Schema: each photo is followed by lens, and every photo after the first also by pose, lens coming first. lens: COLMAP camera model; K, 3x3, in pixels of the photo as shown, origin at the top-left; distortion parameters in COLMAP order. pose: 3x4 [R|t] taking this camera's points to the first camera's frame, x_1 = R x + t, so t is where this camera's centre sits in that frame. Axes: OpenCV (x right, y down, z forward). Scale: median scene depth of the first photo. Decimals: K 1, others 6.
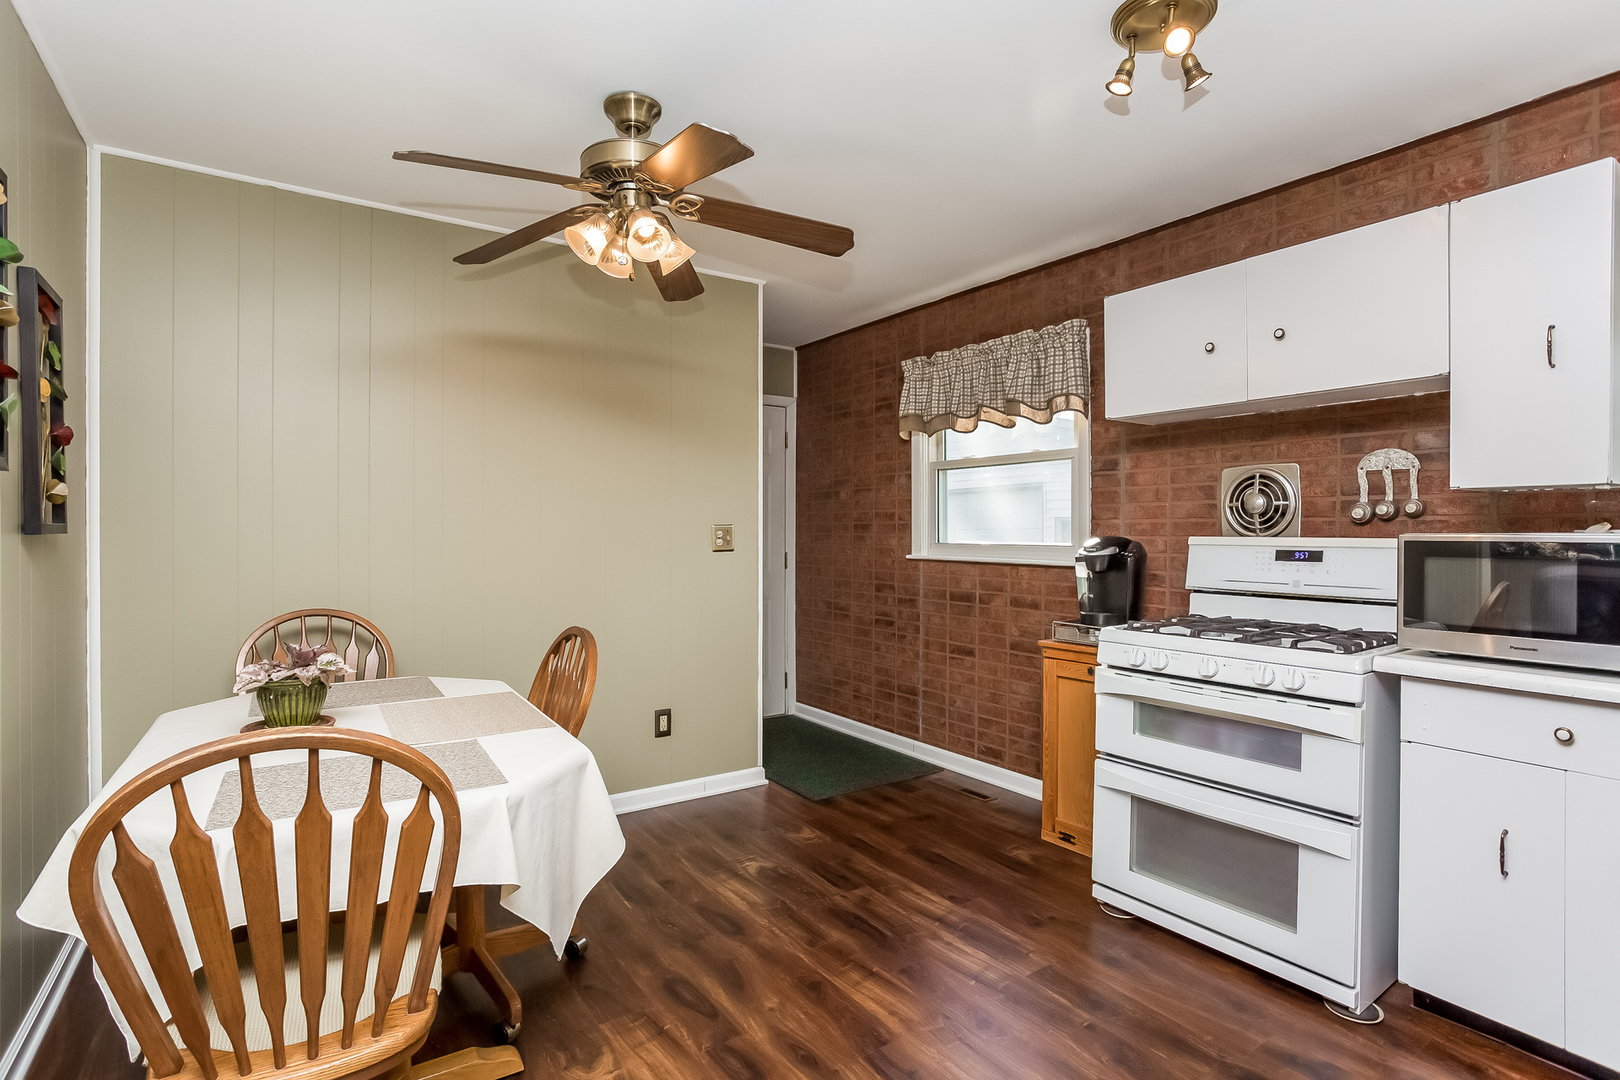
lens RADIAL K [[778.5, 0, 806.8], [0, 778.5, 532.1], [0, 0, 1]] dist [-0.038485, 0.031744]
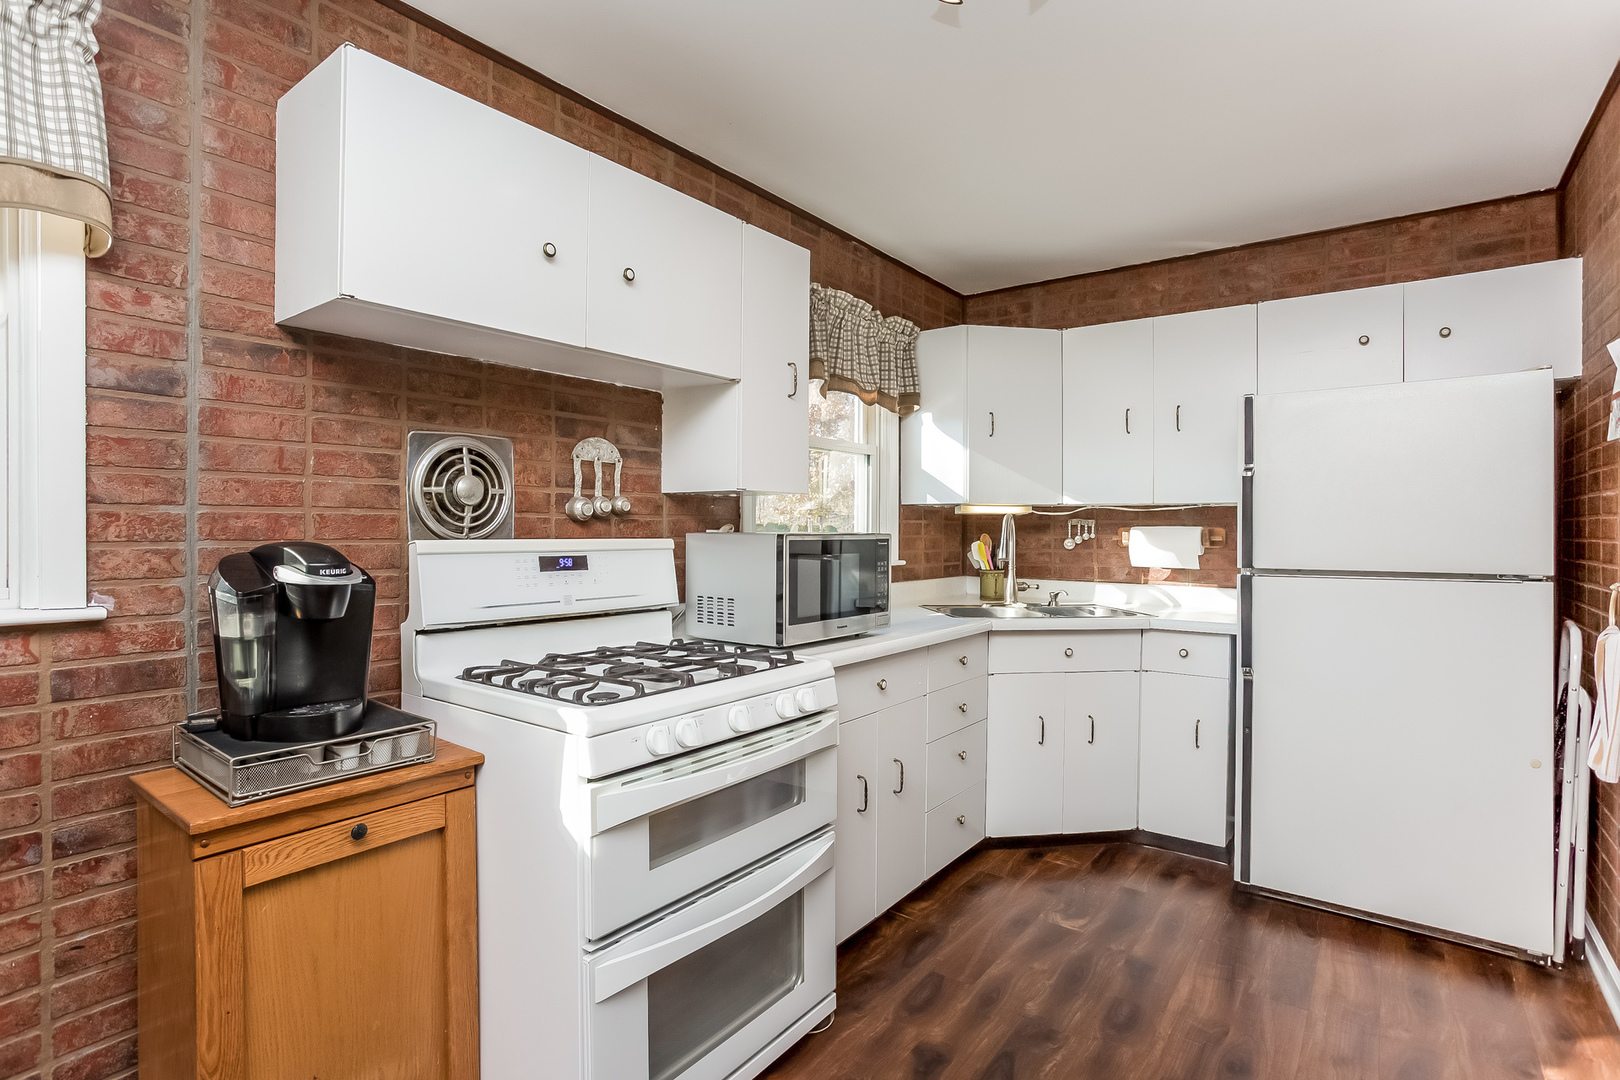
lens RADIAL K [[804.2, 0, 809.0], [0, 804.2, 532.5], [0, 0, 1]] dist [-0.068044, 0.033632]
pose [[-0.318647, -0.003990, 0.947865, -0.169351], [0.001925, 0.999986, 0.004857, -0.002751], [-0.947871, 0.003372, -0.318635, 0.921798]]
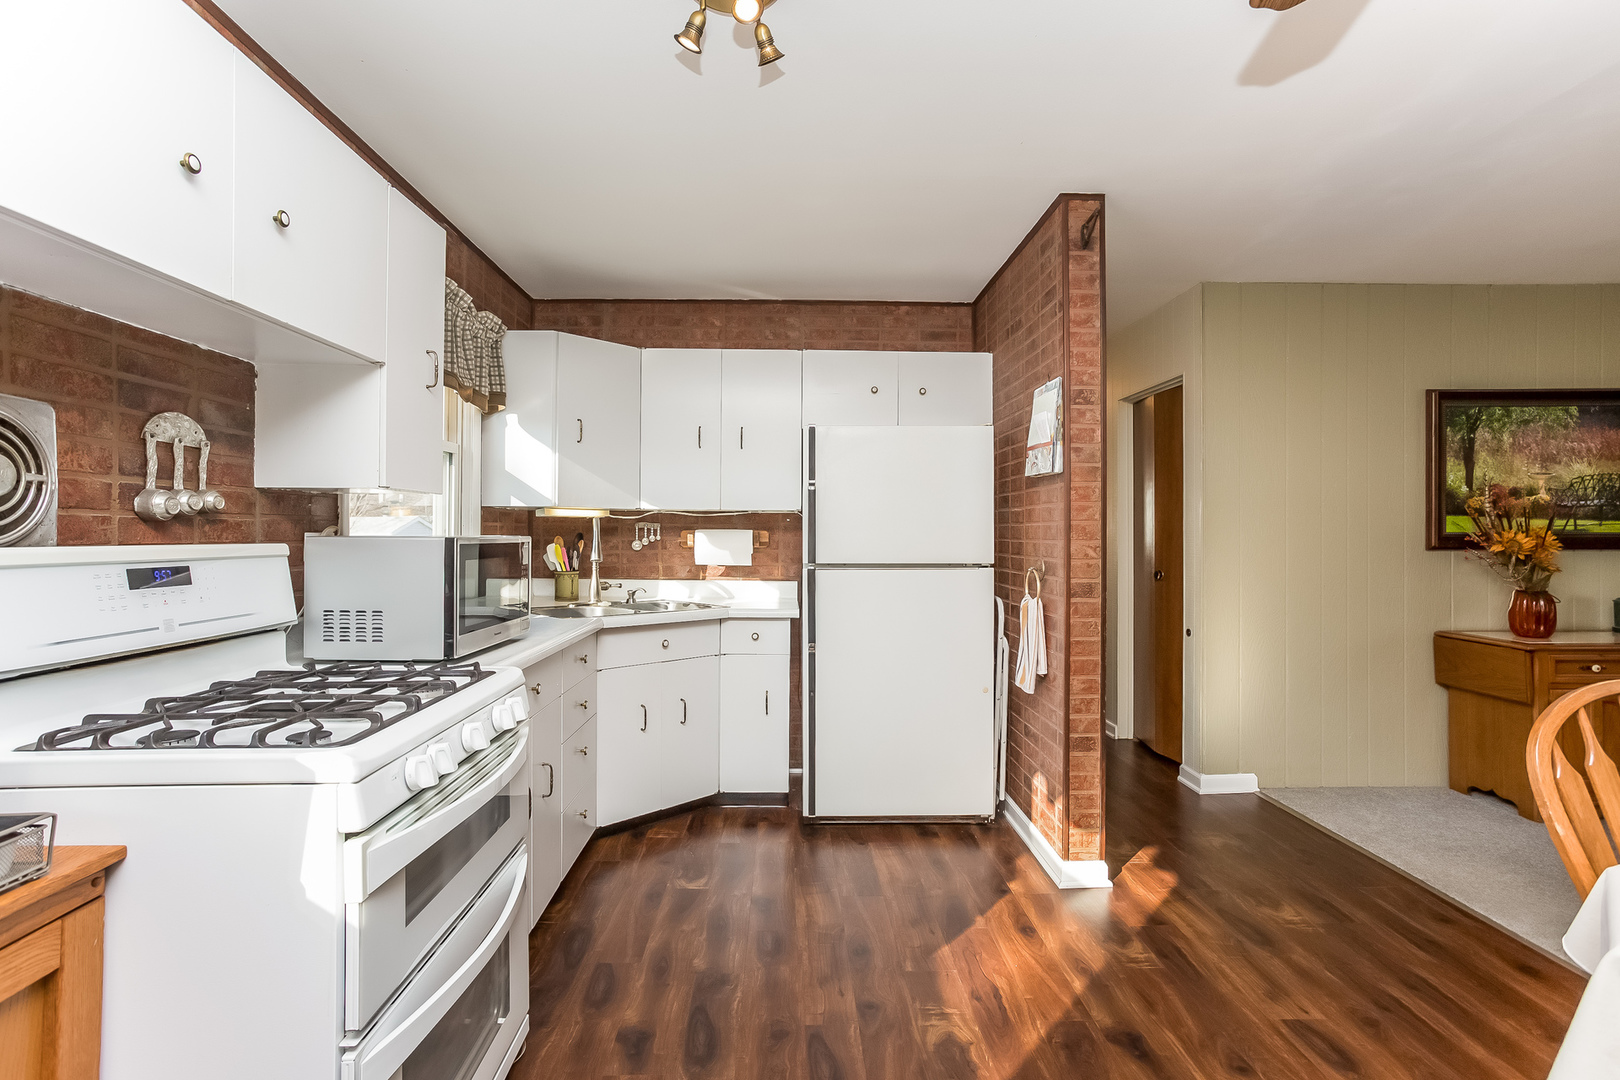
lens RADIAL K [[778.5, 0, 806.8], [0, 778.5, 532.1], [0, 0, 1]] dist [-0.038485, 0.031744]
pose [[-0.839779, -0.001965, 0.542926, -0.070877], [-0.000716, 0.999997, 0.002512, -0.004341], [-0.542929, 0.001721, -0.839777, 1.100807]]
